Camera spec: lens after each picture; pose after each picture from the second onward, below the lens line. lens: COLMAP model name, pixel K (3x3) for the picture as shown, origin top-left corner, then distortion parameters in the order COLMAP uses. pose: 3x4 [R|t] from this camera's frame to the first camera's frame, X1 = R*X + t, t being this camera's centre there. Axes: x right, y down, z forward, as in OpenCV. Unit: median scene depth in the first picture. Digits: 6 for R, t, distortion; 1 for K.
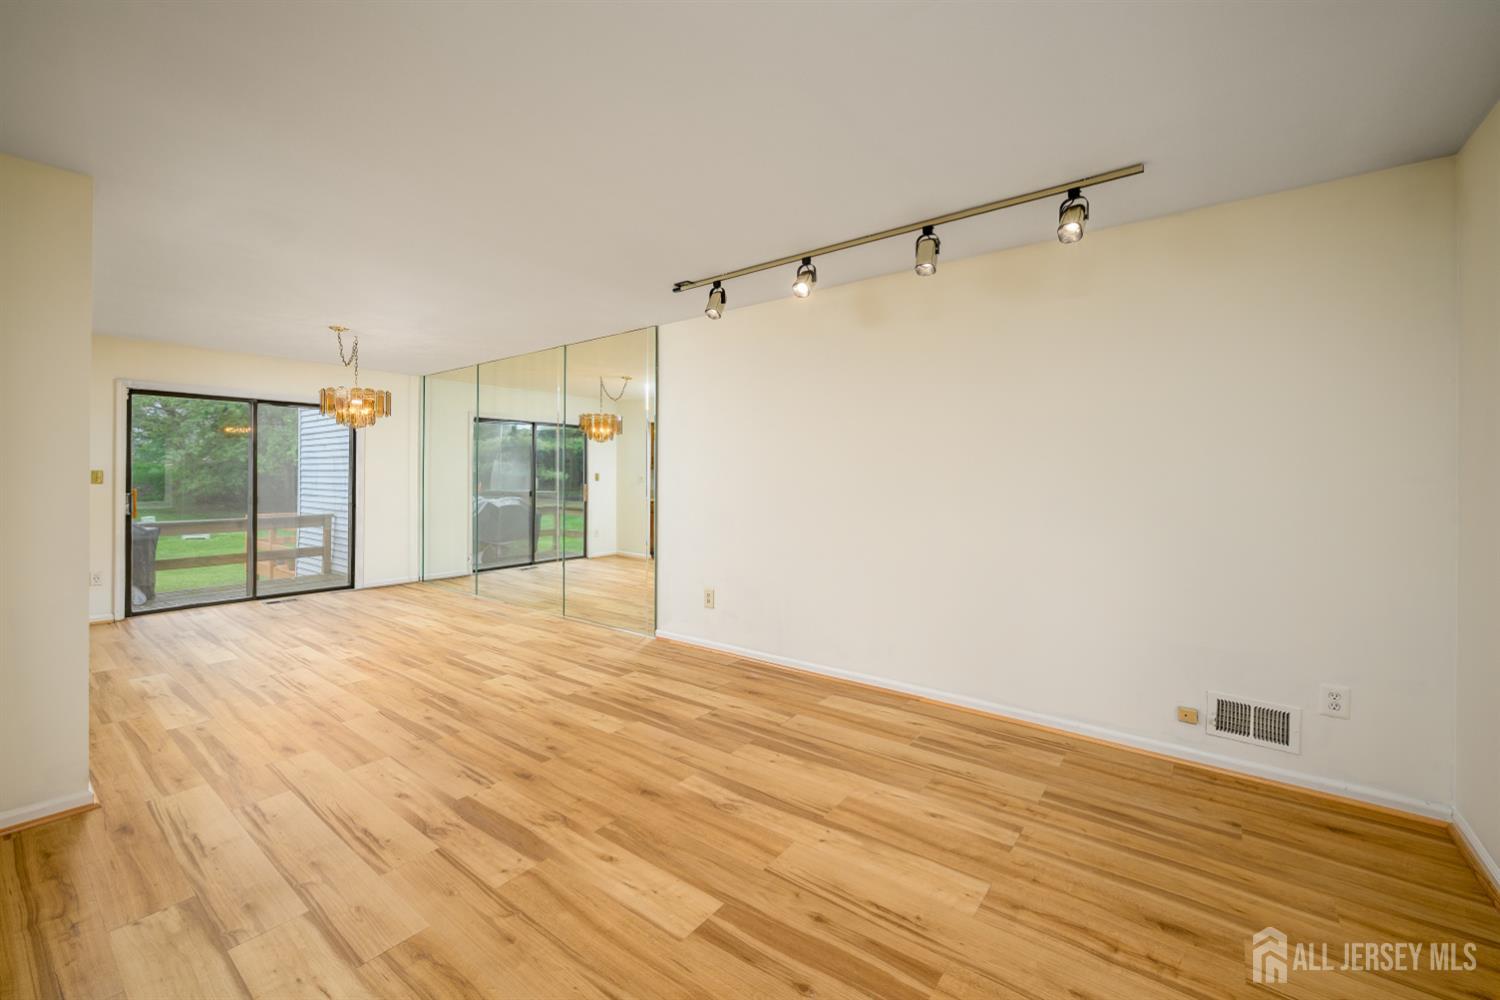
lens RADIAL K [[613.6, 0, 748.5], [0, 613.6, 470.7], [0, 0, 1]] dist [0.004132, 0.000251]
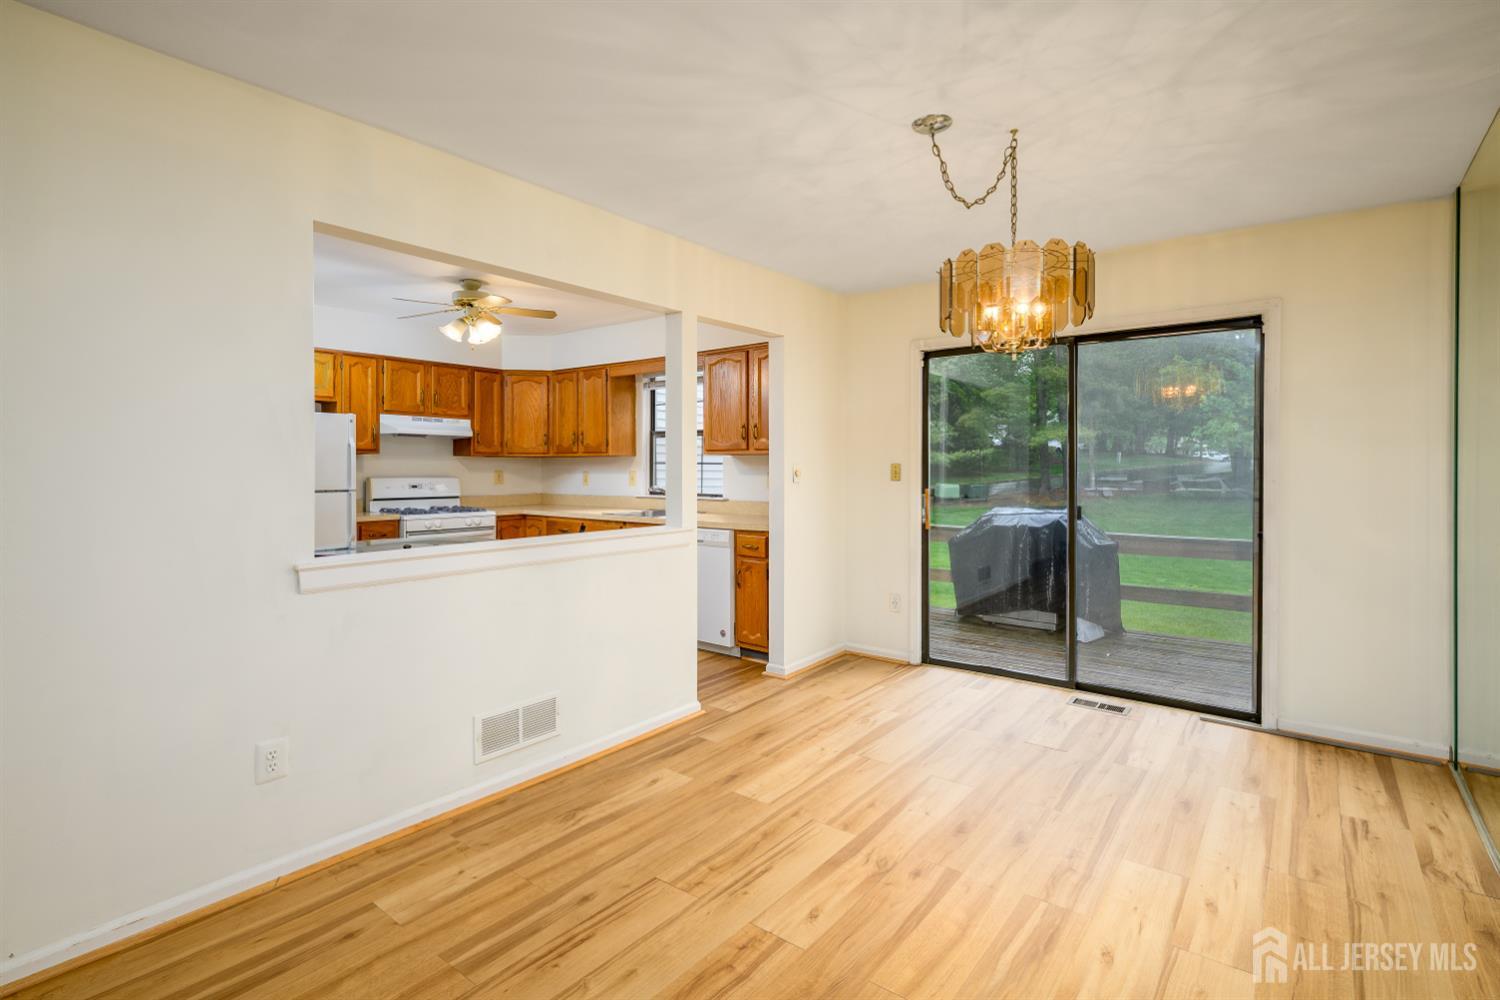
lens RADIAL K [[716.0, 0, 750.8], [0, 716.0, 469.3], [0, 0, 1]] dist [-0.000997, -0.000565]
pose [[0.000235, -0.002479, -0.999997, -0.282906], [0.005786, 0.999980, -0.002478, 0.014178], [0.999983, -0.005786, 0.000250, 1.474338]]
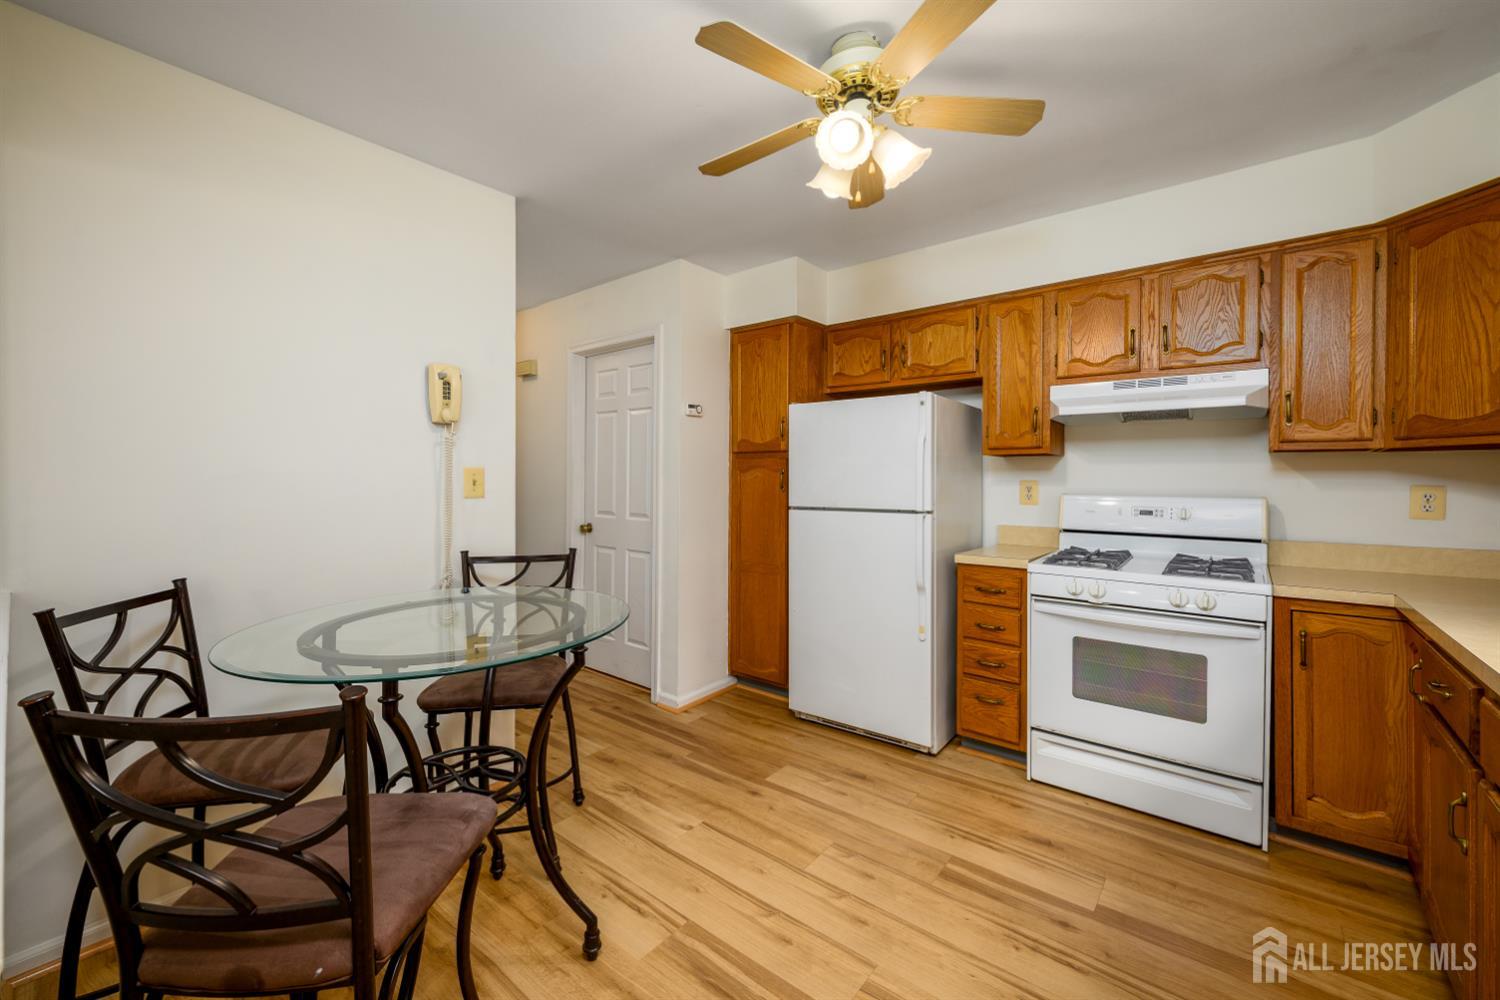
lens RADIAL K [[608.1, 0, 747.3], [0, 608.1, 481.2], [0, 0, 1]] dist [-0.002193, -0.000314]
pose [[-0.999582, -0.008679, 0.027584, -1.741340], [-0.008840, 0.999945, -0.005717, 0.015926], [-0.027532, -0.005958, -0.999603, 1.455515]]
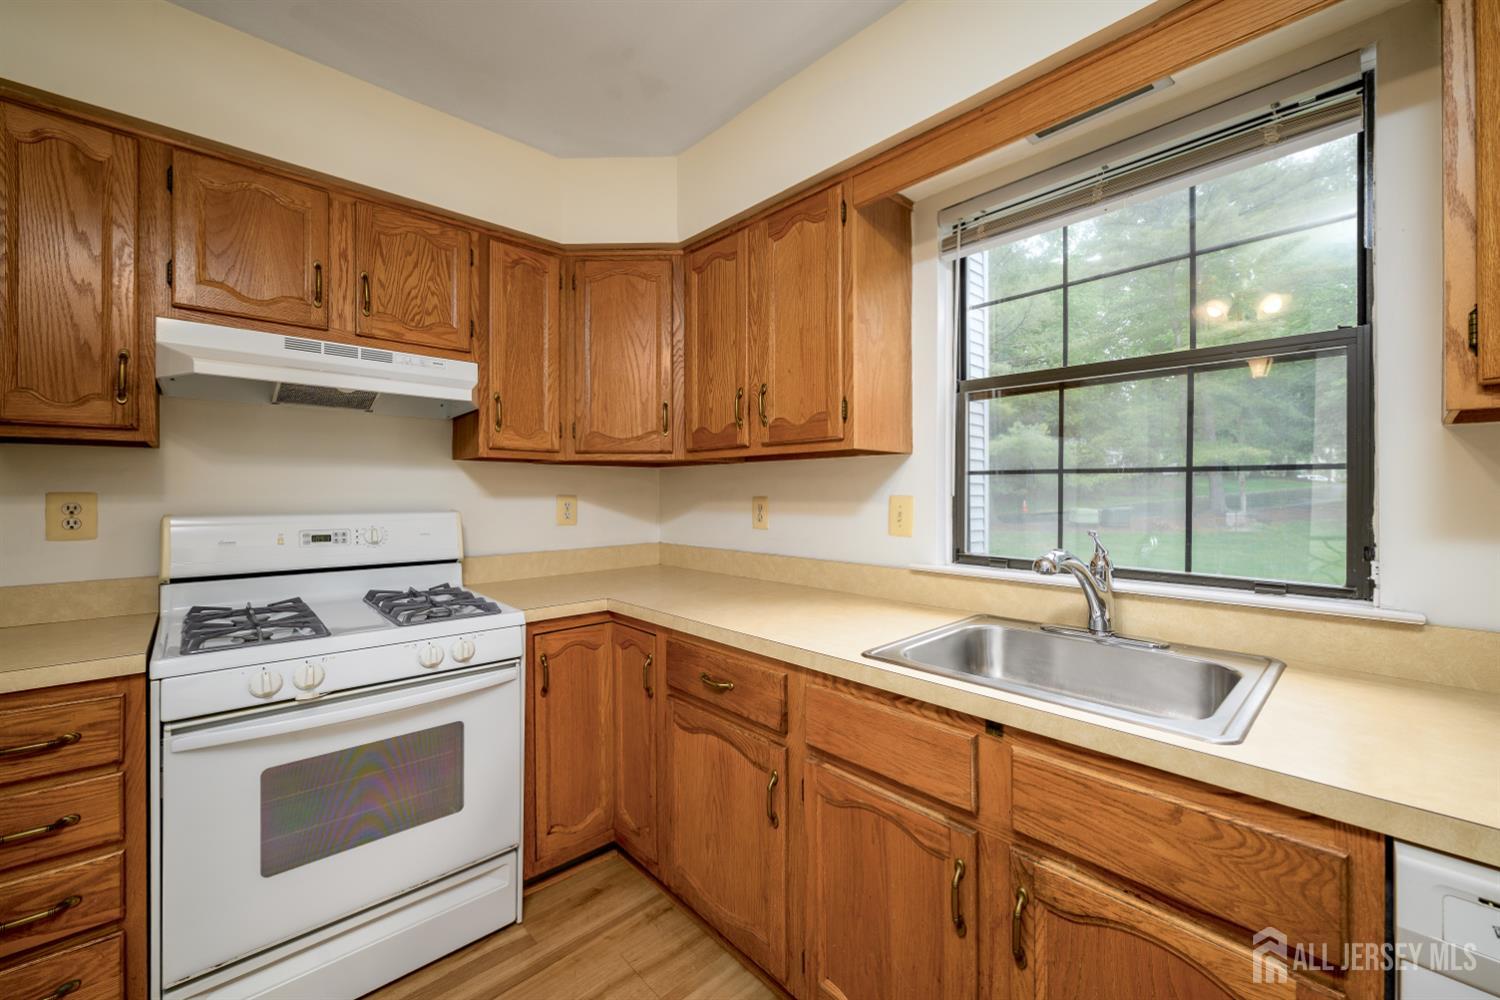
lens RADIAL K [[596.2, 0, 748.5], [0, 596.2, 493.4], [0, 0, 1]] dist [-0.000671, -0.000105]
pose [[-0.159031, -0.004440, -0.987264, -1.773860], [0.009814, 0.999933, -0.006078, 0.014017], [0.987225, -0.010656, -0.158977, 1.060442]]
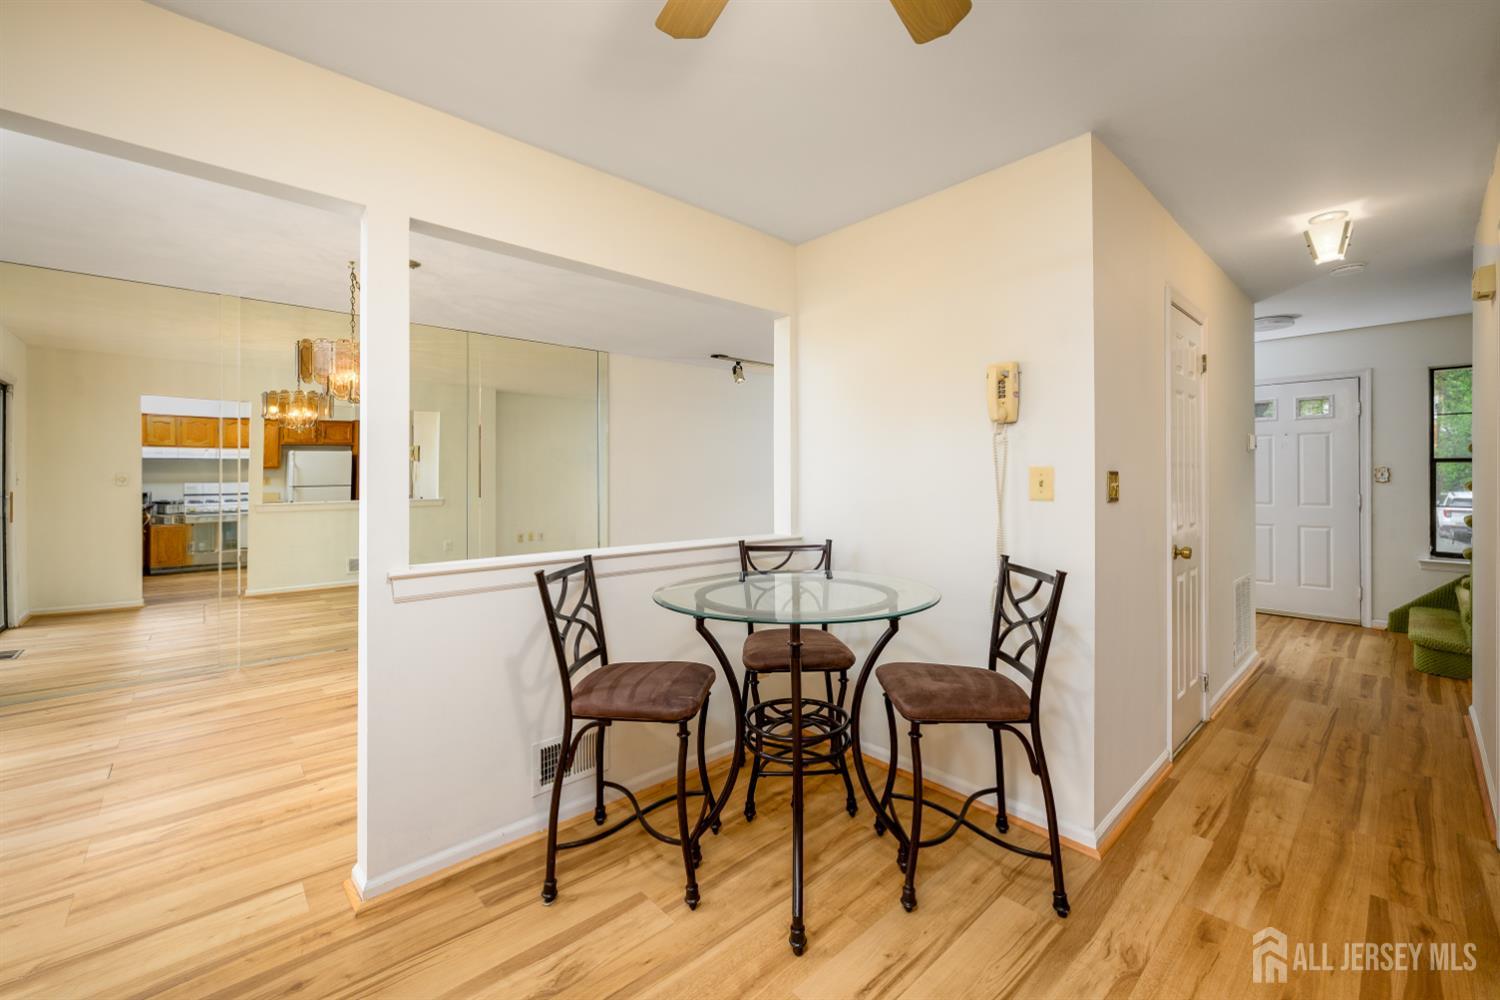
lens RADIAL K [[600.2, 0, 748.1], [0, 600.2, 473.5], [0, 0, 1]] dist [0.000615, 0.000056]
pose [[0.169998, -0.000915, 0.985444, -2.143354], [-0.008119, 0.999964, 0.002330, 0.005139], [-0.985411, -0.008397, 0.169985, 0.856912]]
